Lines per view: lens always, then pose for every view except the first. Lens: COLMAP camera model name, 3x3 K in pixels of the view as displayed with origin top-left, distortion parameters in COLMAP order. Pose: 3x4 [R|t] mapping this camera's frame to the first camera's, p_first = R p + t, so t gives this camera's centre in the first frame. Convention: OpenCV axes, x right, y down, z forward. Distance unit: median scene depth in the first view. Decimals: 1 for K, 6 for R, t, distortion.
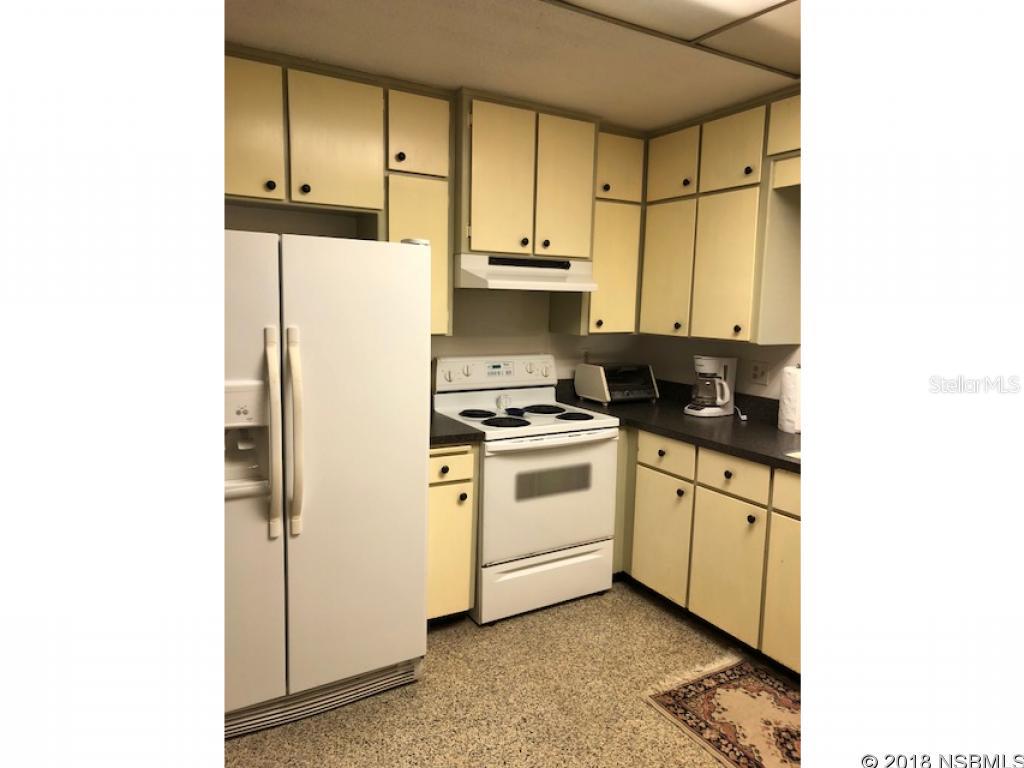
lens RADIAL K [[626.4, 0, 513.9], [0, 626.4, 382.1], [0, 0, 1]] dist [0.000149, -0.001691]
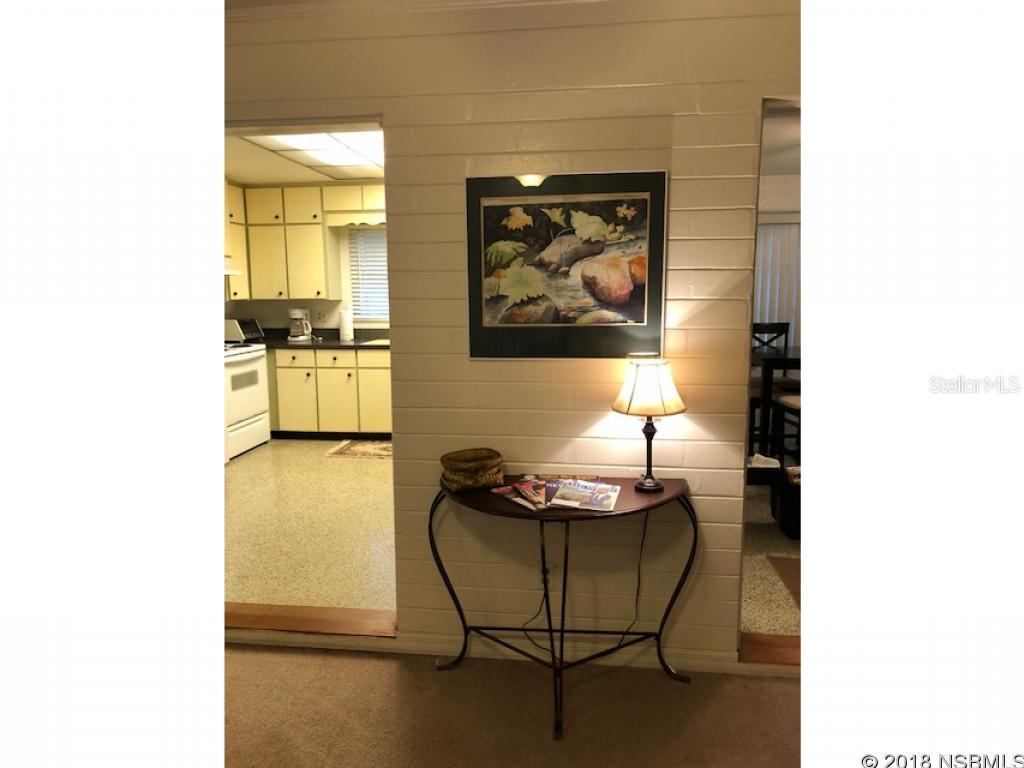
lens RADIAL K [[587.9, 0, 511.1], [0, 587.9, 366.1], [0, 0, 1]] dist [0.000762, -0.000224]
pose [[0.595419, -0.130054, 0.792819, -0.758670], [0.124617, 0.989818, 0.068780, 0.090409], [-0.793692, 0.057845, 0.605563, -0.599187]]
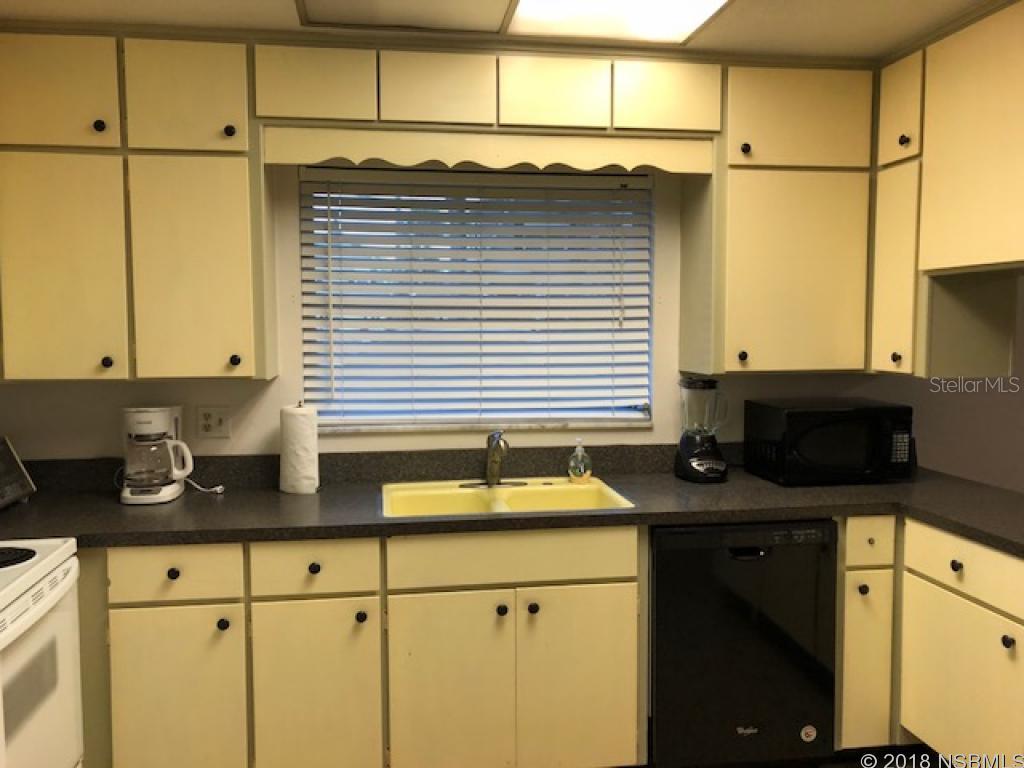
lens RADIAL K [[830.9, 0, 512.0], [0, 830.9, 384.0], [0, 0, 1]] dist [0.006133, -0.000218]
pose [[0.370562, -0.091796, 0.924261, -0.339530], [0.130499, 0.990379, 0.046042, -0.056749], [-0.919594, 0.103554, 0.378976, 0.352435]]
